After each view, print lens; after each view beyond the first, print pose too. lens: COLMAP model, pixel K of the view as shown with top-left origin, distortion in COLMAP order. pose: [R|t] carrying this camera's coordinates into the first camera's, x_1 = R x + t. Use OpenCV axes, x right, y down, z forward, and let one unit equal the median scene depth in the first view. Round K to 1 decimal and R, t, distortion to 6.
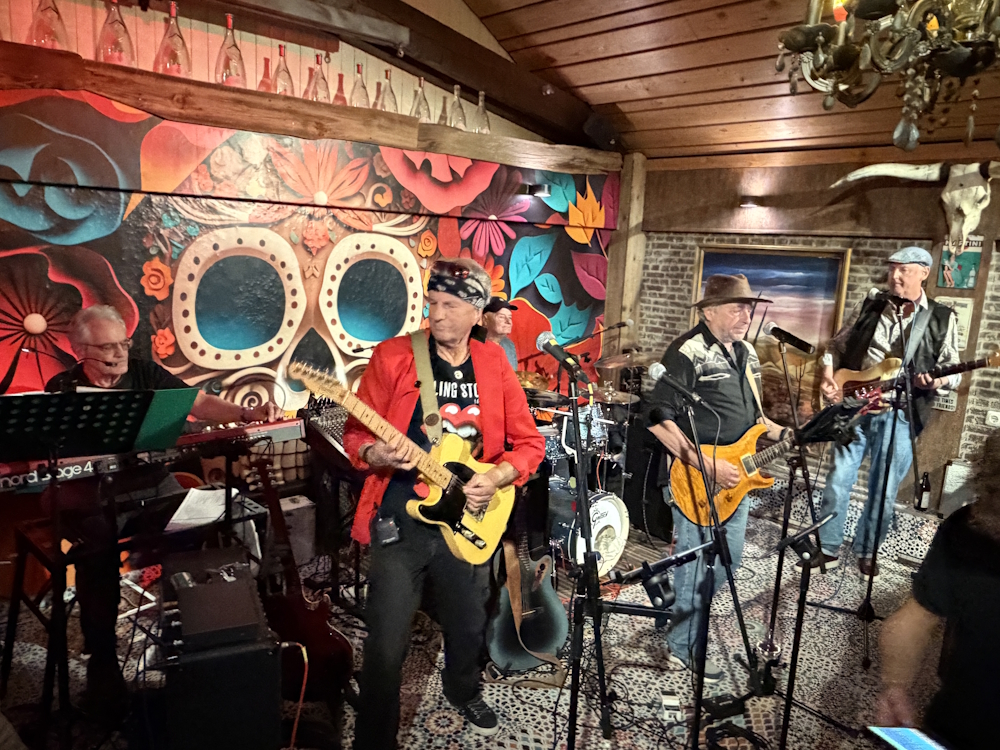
lens RADIAL K [[759.1, 0, 492.8], [0, 759.1, 381.5], [0, 0, 1]] dist [0.025325, -0.018611]
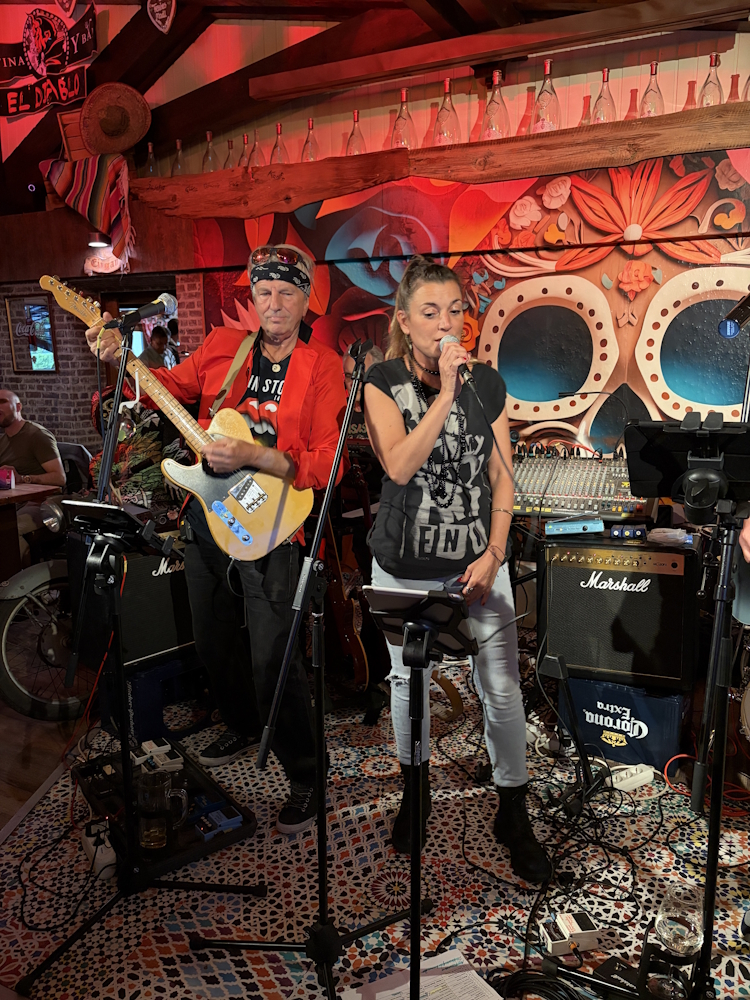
lens RADIAL K [[759.1, 0, 371.8], [0, 759.1, 503.8], [0, 0, 1]] dist [0.025325, -0.018611]
pose [[0.362597, 0.127093, -0.923239, 0.491037], [-0.146031, 0.986168, 0.078403, 0.041209], [0.920434, 0.106393, 0.376141, 0.403643]]
